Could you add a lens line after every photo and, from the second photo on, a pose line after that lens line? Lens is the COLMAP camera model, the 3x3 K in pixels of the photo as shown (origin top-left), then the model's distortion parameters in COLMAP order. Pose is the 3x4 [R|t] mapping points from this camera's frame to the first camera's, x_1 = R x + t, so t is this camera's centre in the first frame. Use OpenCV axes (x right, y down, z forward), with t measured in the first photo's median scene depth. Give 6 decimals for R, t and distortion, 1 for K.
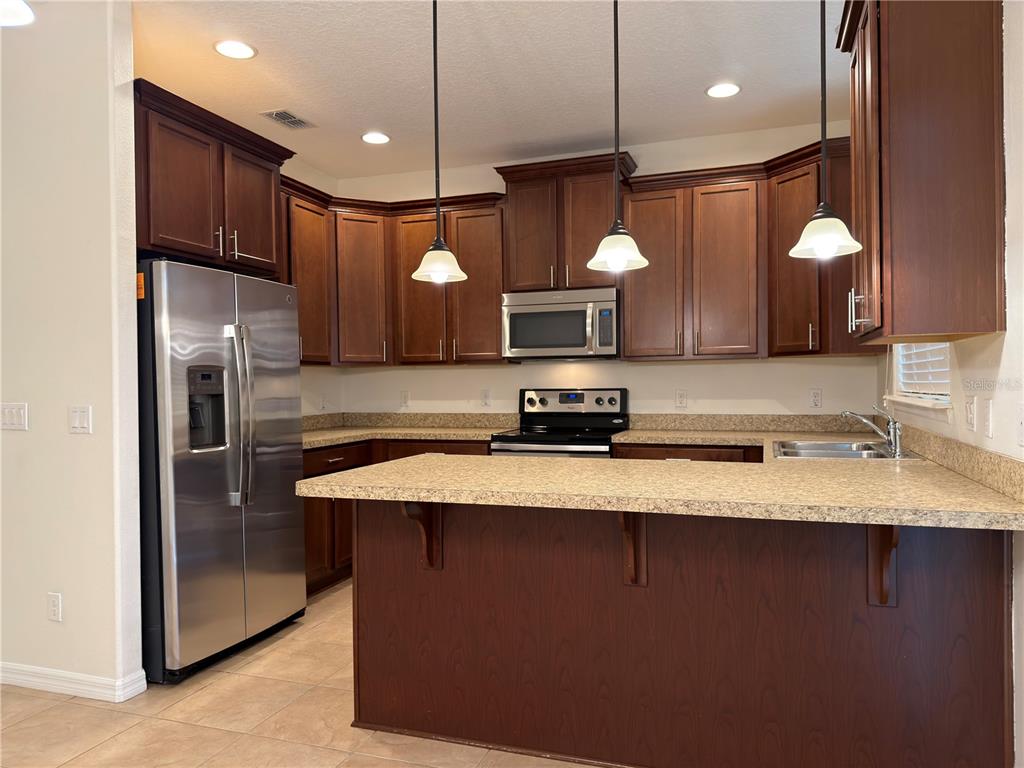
lens RADIAL K [[718.9, 0, 512.0], [0, 718.9, 384.0], [0, 0, 1]] dist [0.129706, -0.232839]
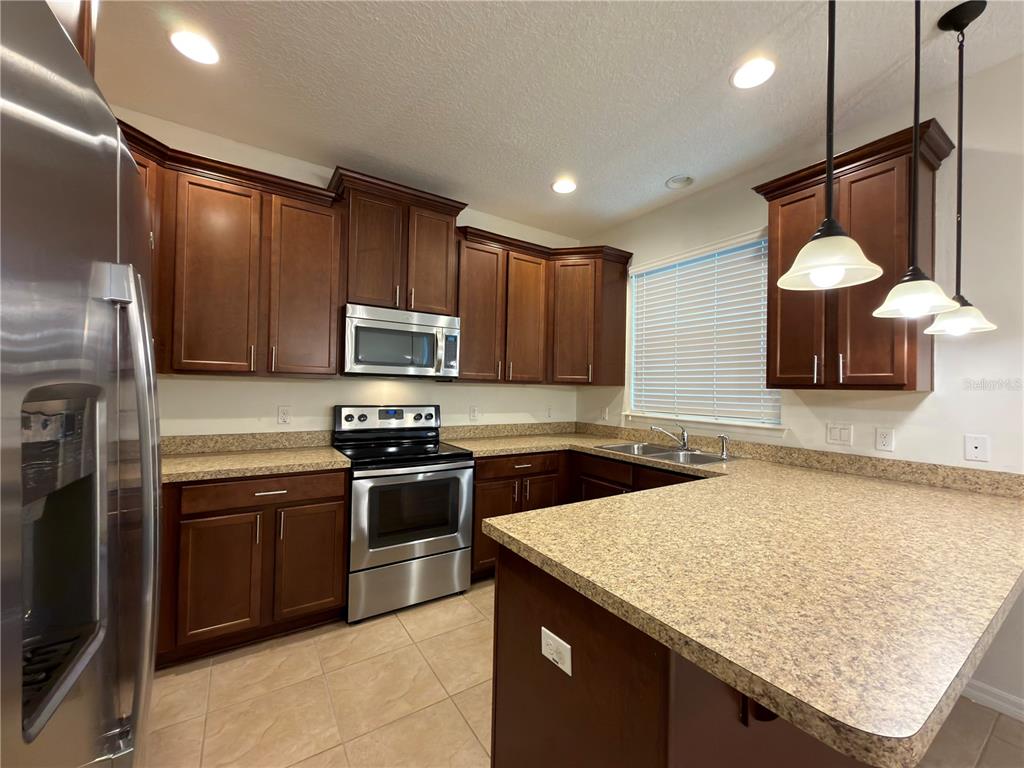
lens RADIAL K [[409.1, 0, 512.0], [0, 409.1, 384.0], [0, 0, 1]] dist [-0.000698, 0.000118]
pose [[0.609655, 0.032765, 0.791990, -0.310831], [-0.027787, 0.999415, -0.019956, -0.019249], [-0.792180, -0.009841, 0.610208, 0.542538]]
